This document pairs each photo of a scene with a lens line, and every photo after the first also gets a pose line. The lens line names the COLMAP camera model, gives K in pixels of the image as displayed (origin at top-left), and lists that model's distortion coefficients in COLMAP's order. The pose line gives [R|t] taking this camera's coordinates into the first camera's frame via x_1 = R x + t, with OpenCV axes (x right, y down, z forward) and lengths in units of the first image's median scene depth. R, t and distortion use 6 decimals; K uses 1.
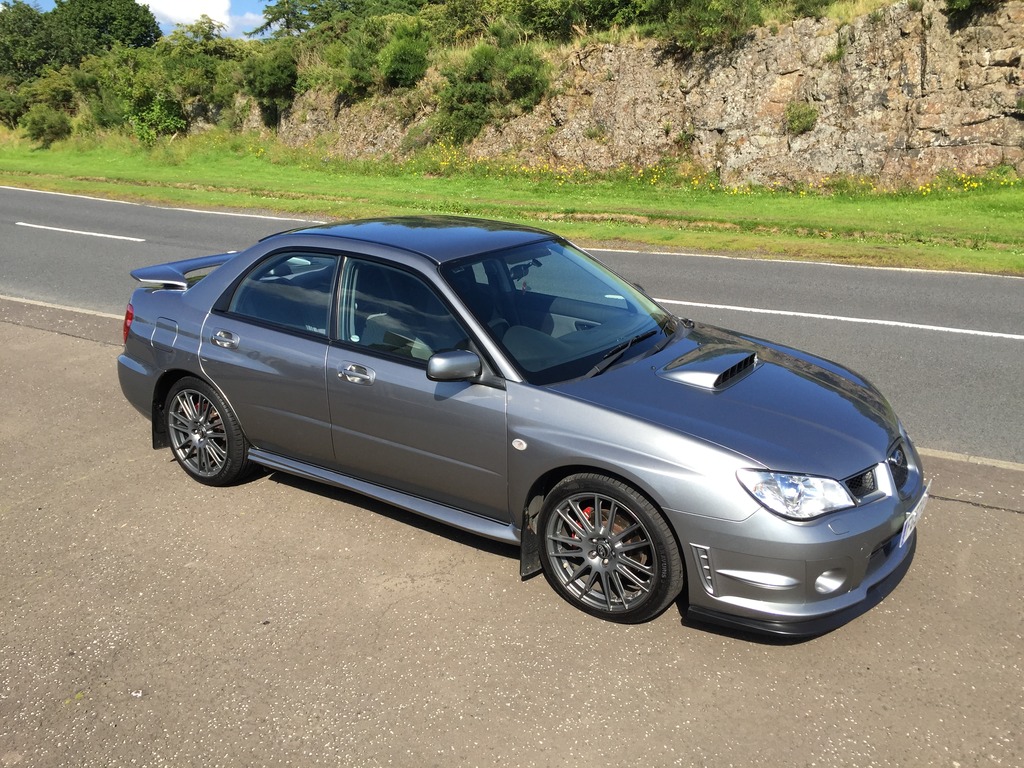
lens RADIAL K [[845.2, 0, 512.0], [0, 845.2, 384.0], [0, 0, 1]] dist [0.000016, -0.093208]
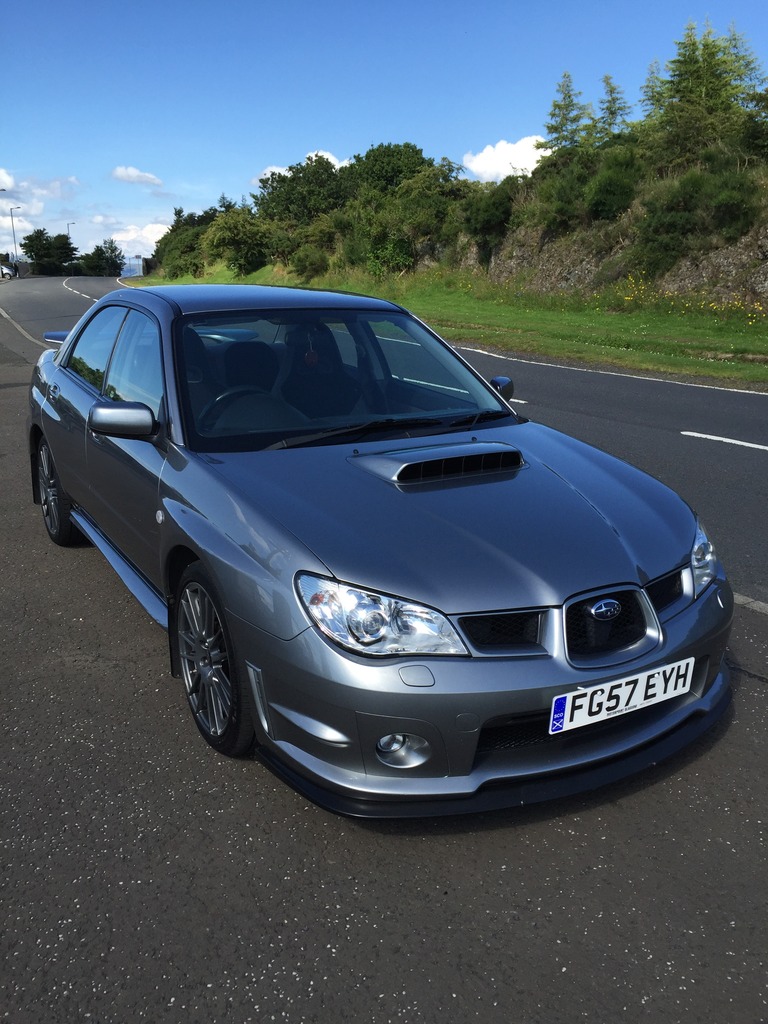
lens RADIAL K [[845.2, 0, 384.0], [0, 845.2, 512.0], [0, 0, 1]] dist [0.000016, -0.093208]
pose [[0.888675, 0.133873, -0.438561, 0.106384], [-0.148869, 0.988857, 0.000193, 0.007314], [0.433700, 0.065117, 0.898701, 0.068024]]
